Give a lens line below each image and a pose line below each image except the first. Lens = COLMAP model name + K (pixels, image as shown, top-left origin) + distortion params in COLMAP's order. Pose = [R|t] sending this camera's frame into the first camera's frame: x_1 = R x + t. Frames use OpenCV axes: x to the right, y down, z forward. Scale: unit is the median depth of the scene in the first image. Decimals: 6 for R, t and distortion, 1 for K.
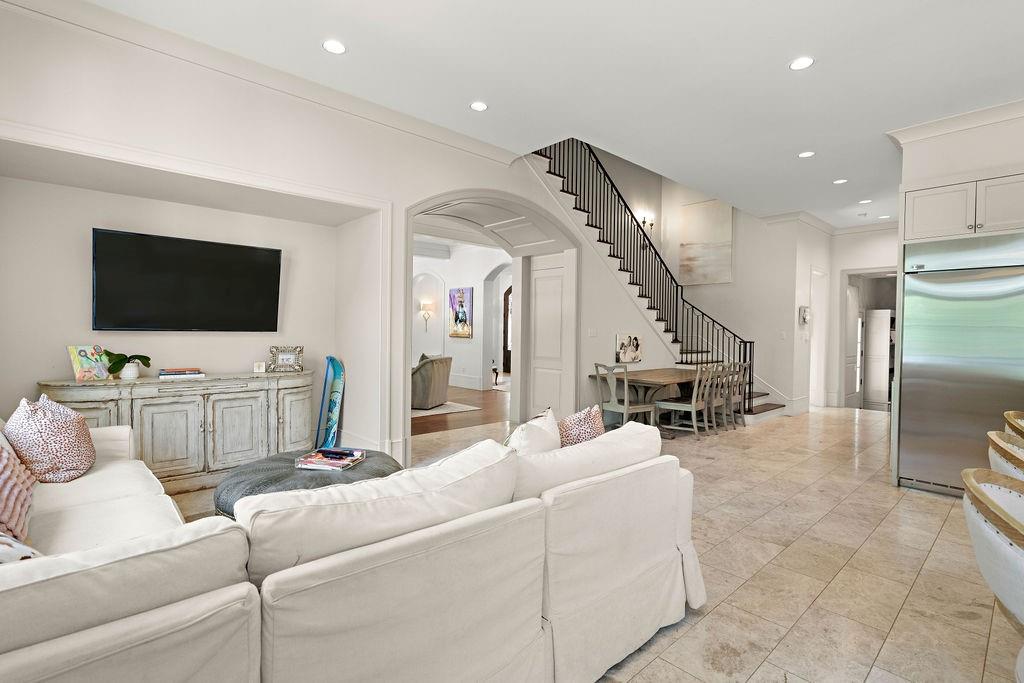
lens RADIAL K [[480.5, 0, 513.8], [0, 480.5, 319.5], [0, 0, 1]] dist [-0.003760, -0.000684]
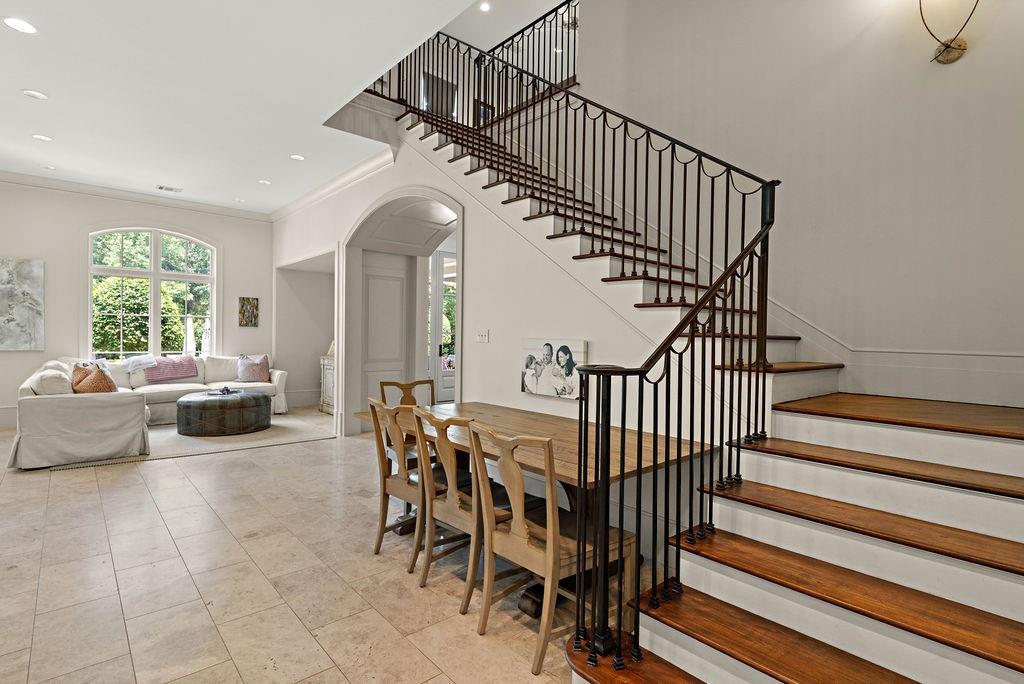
lens RADIAL K [[497.4, 0, 512.0], [0, 497.4, 342.0], [0, 0, 1]] dist [0.000020, -0.000427]
pose [[-0.009567, -0.000519, -0.999954, 1.336099], [0.003757, 0.999993, -0.000555, 0.059278], [0.999947, -0.003762, -0.009565, 1.721897]]
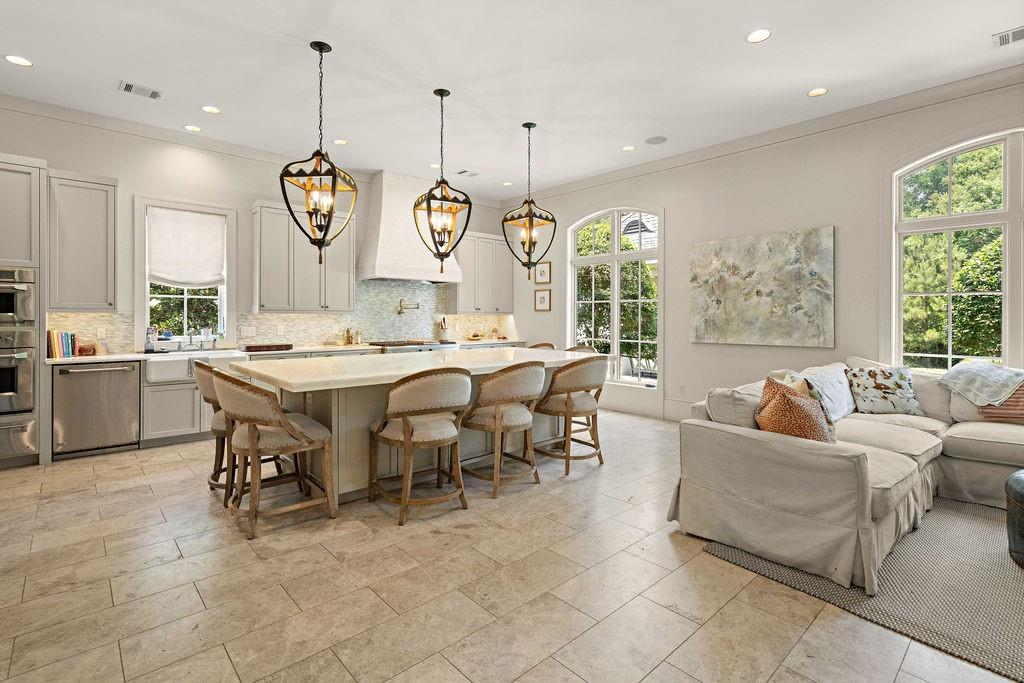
lens RADIAL K [[480.5, 0, 513.8], [0, 480.5, 319.5], [0, 0, 1]] dist [-0.003760, -0.000684]
pose [[-0.999833, -0.017913, 0.003682, 0.471453], [-0.017974, 0.999688, -0.017324, 0.045367], [-0.003371, -0.017387, -0.999843, 1.326650]]
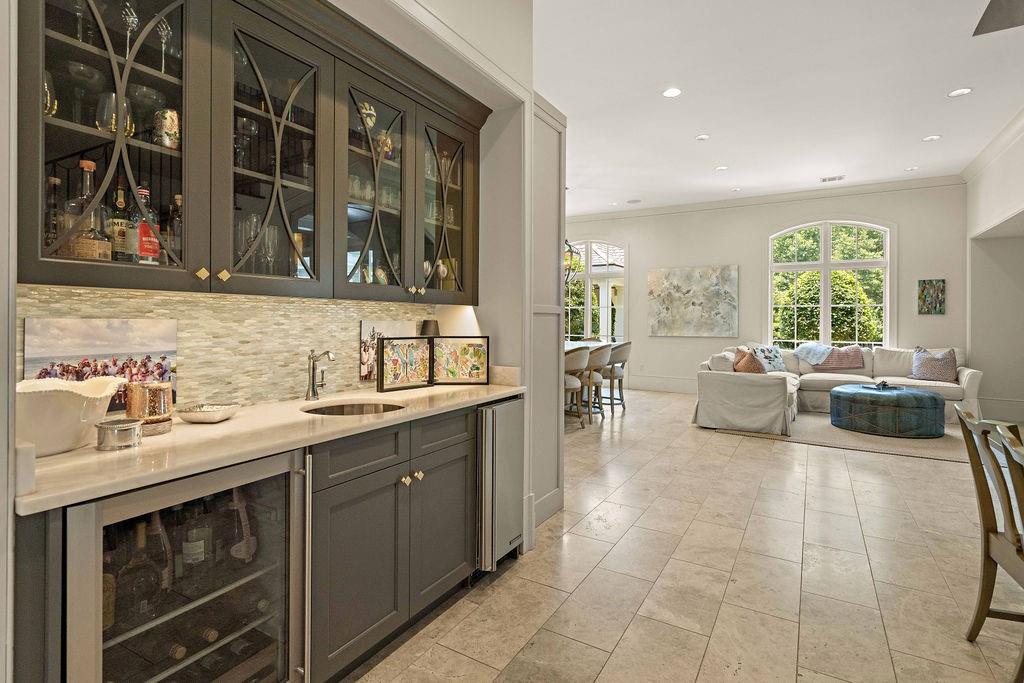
lens RADIAL K [[501.3, 0, 514.2], [0, 501.3, 323.3], [0, 0, 1]] dist [-0.001872, -0.000976]
pose [[-0.957630, -0.017944, -0.287442, 1.174212], [-0.013057, 0.999736, -0.018909, 0.073942], [0.287706, -0.014354, -0.957611, 1.865690]]
